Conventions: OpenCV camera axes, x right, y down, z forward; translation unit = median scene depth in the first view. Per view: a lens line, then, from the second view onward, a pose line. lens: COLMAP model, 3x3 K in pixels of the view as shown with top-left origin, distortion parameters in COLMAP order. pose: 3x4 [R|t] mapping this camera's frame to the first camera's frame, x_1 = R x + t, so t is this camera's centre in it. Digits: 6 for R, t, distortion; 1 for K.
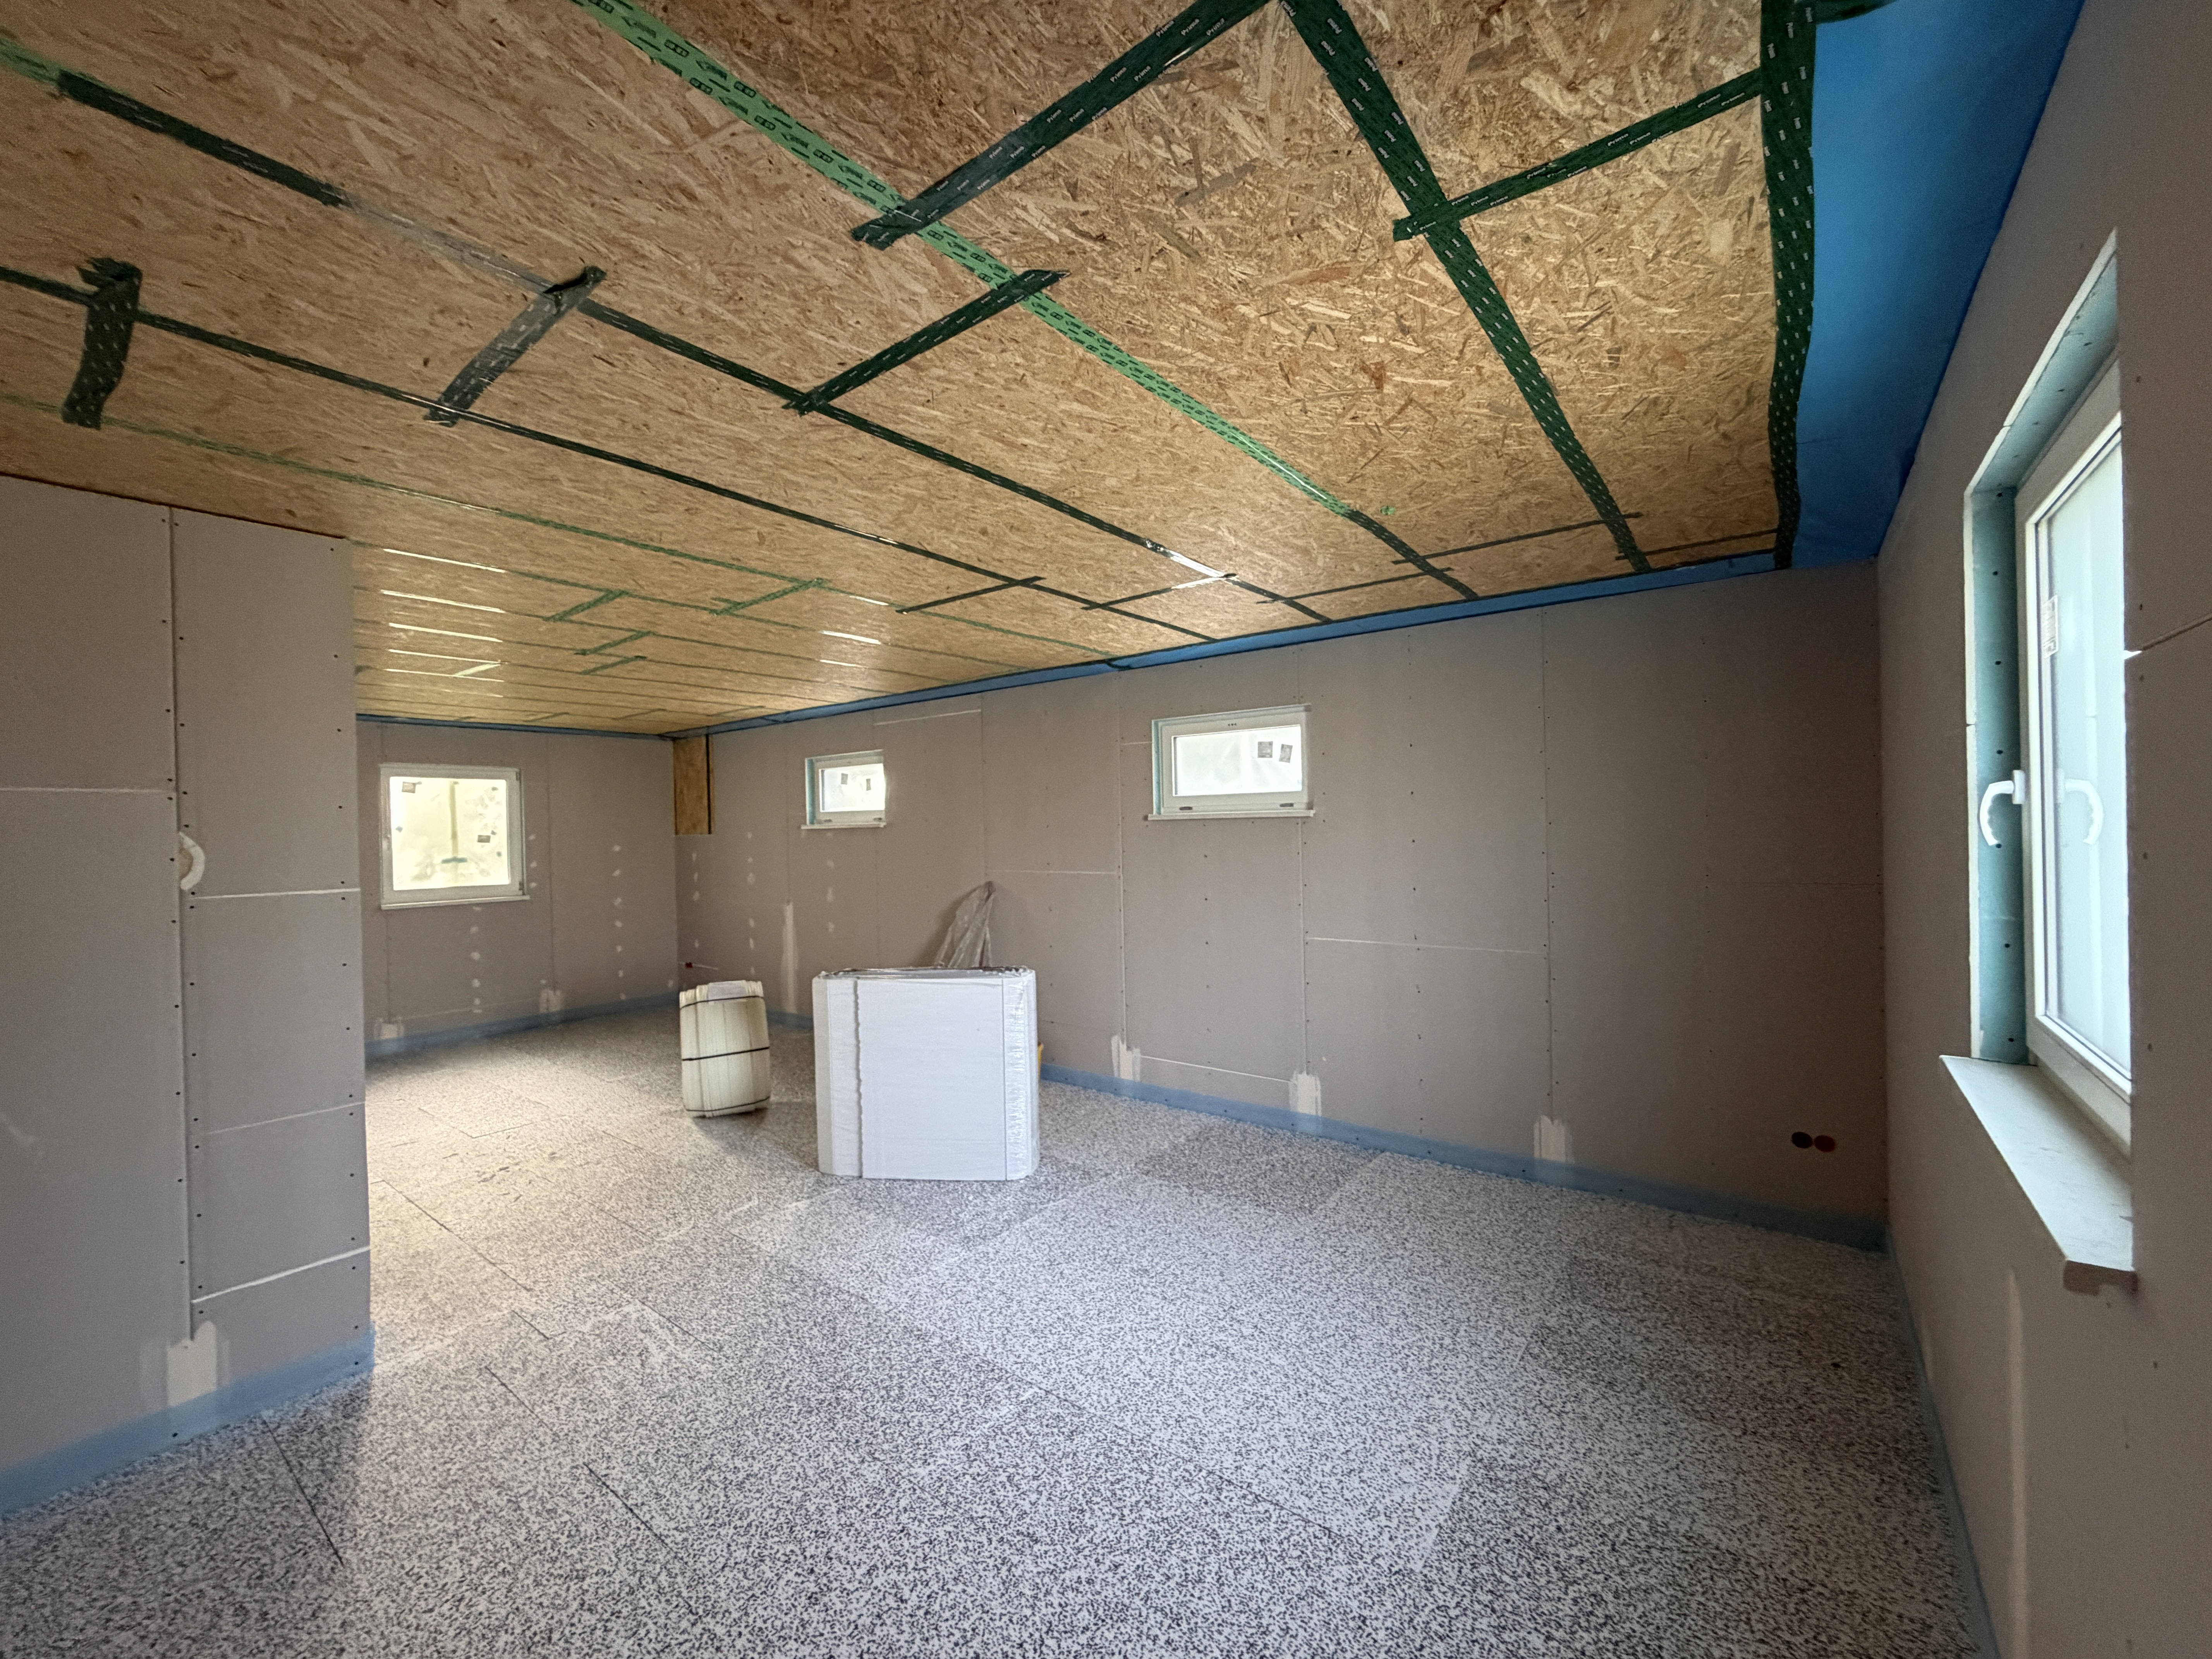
lens RADIAL K [[871.9, 0, 1106.0], [0, 871.9, 829.5], [0, 0, 1]] dist [0.000962, 0.000089]
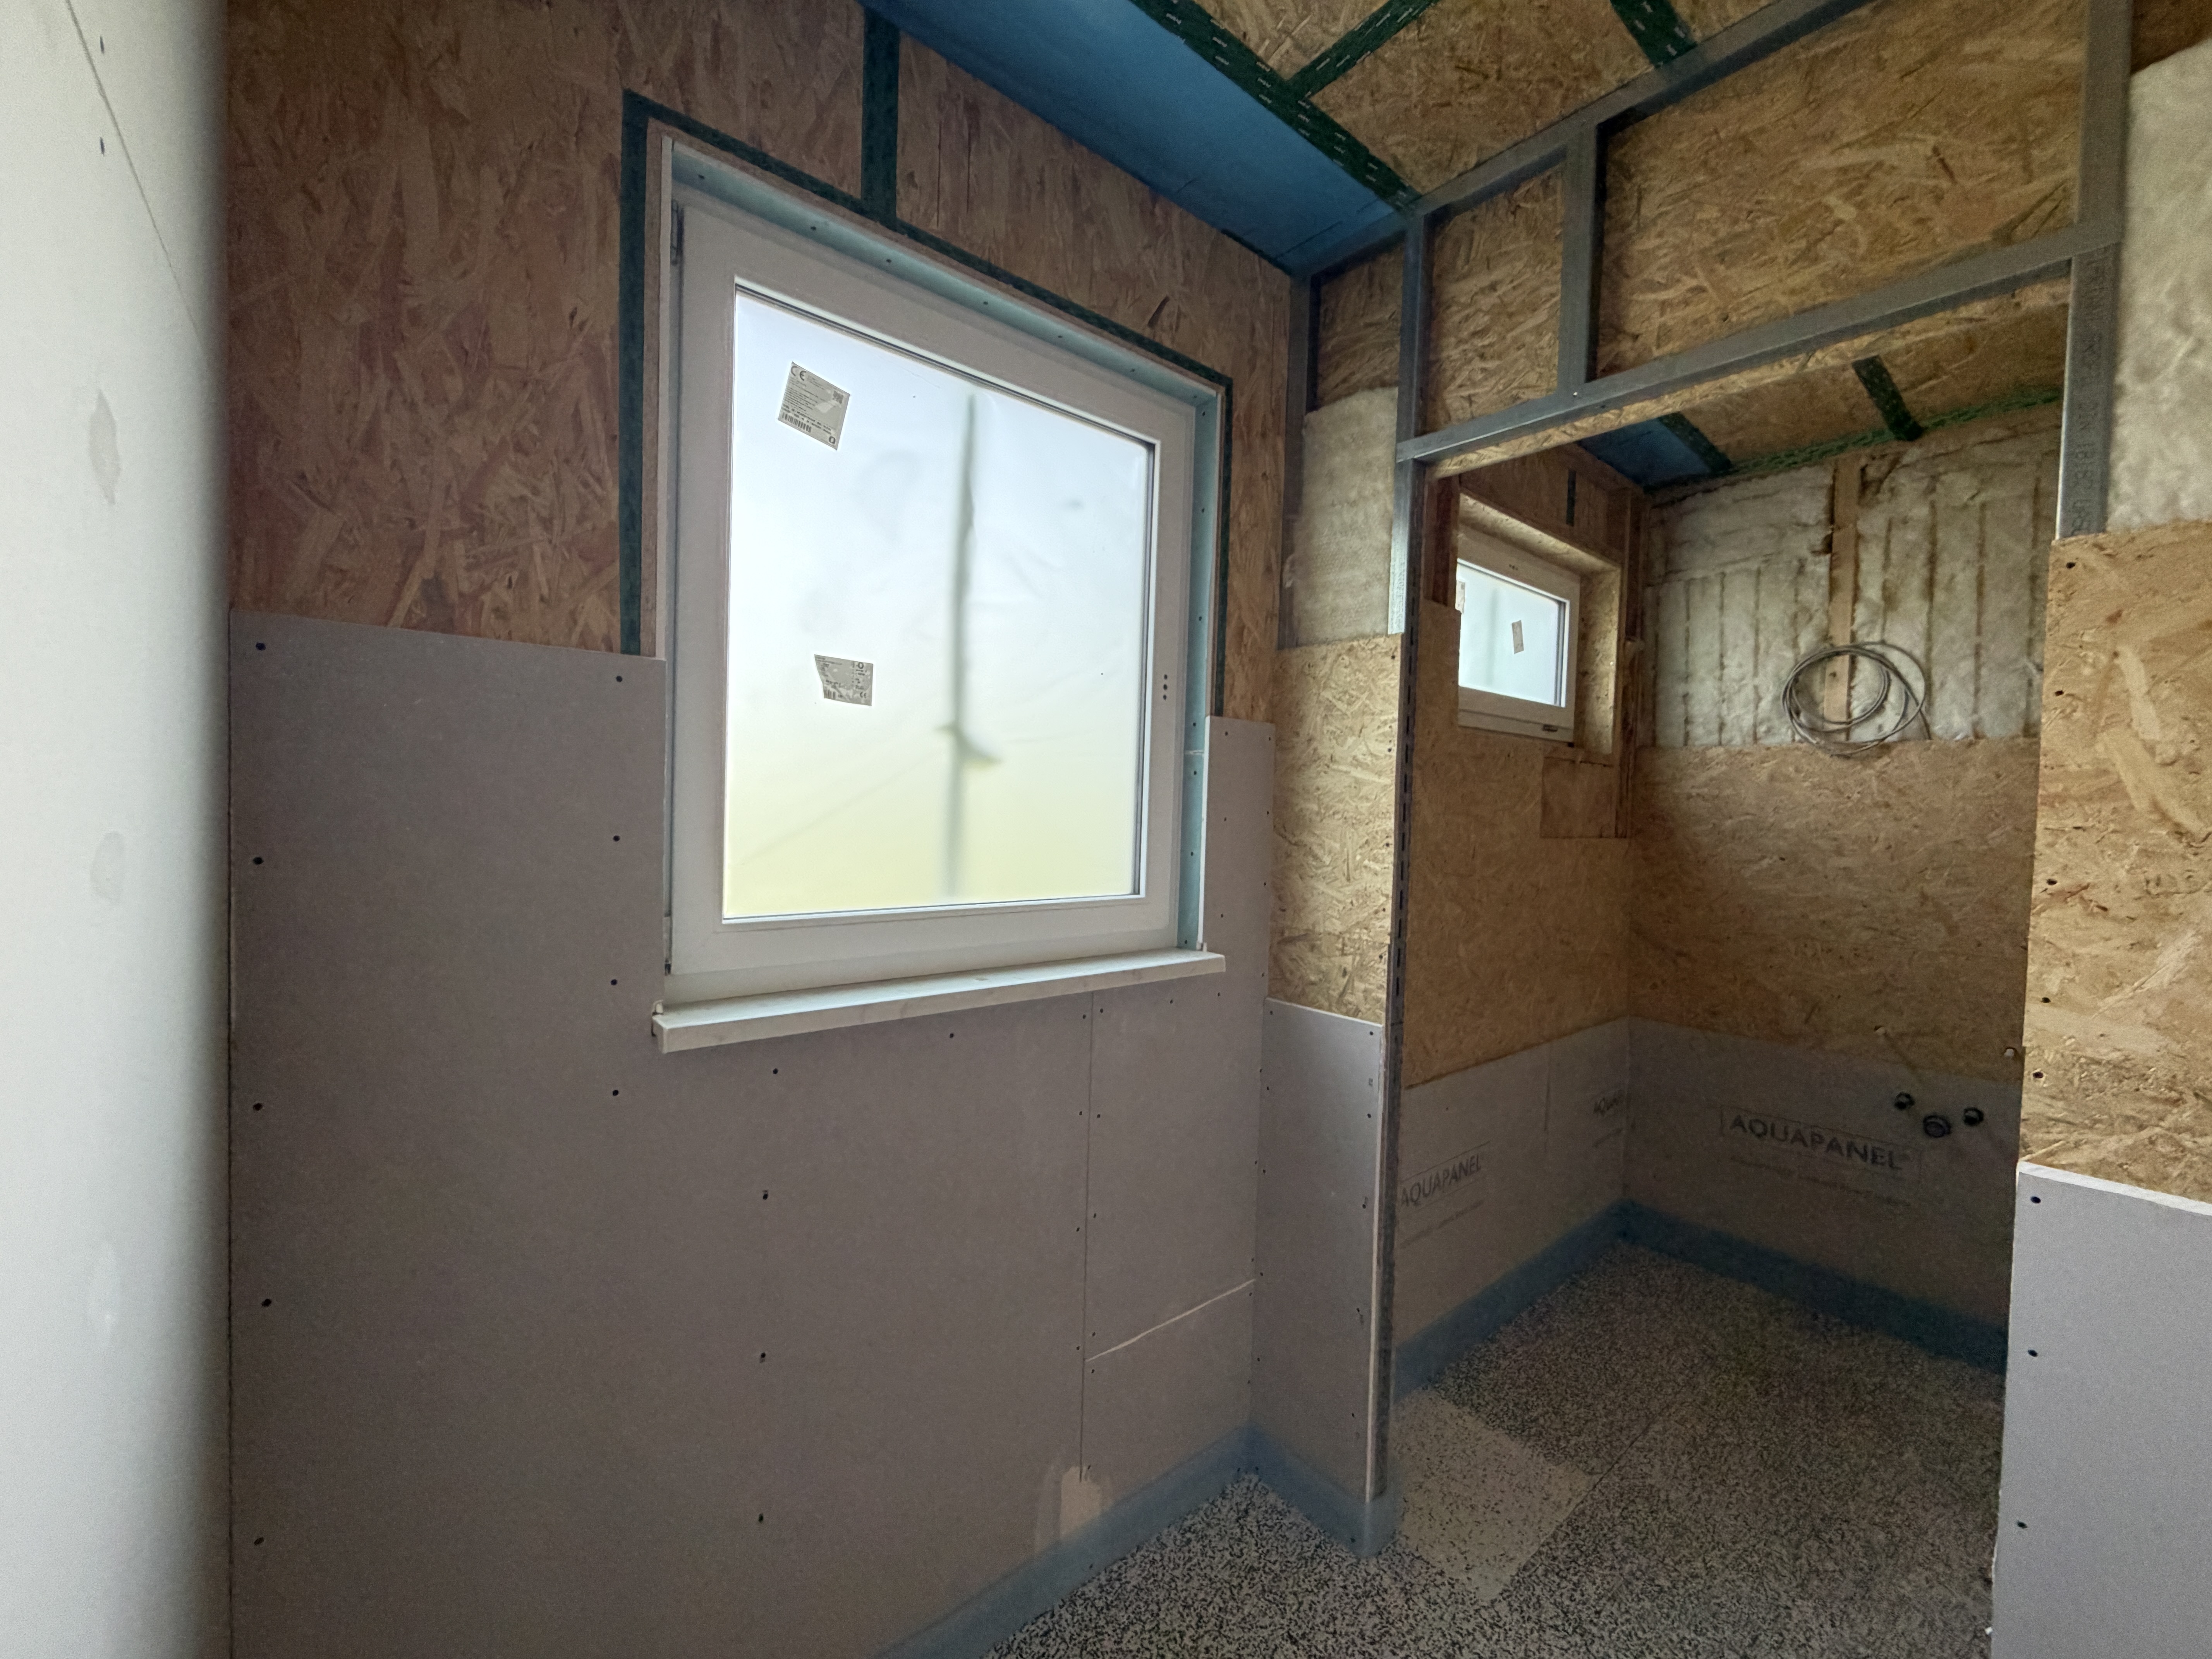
lens RADIAL K [[871.9, 0, 1106.0], [0, 871.9, 829.5], [0, 0, 1]] dist [0.000962, 0.000089]
pose [[0.974311, 0.058125, -0.217578, -0.684873], [-0.052594, 0.998131, 0.031131, 0.038865], [0.218981, -0.018888, 0.975546, 0.820376]]
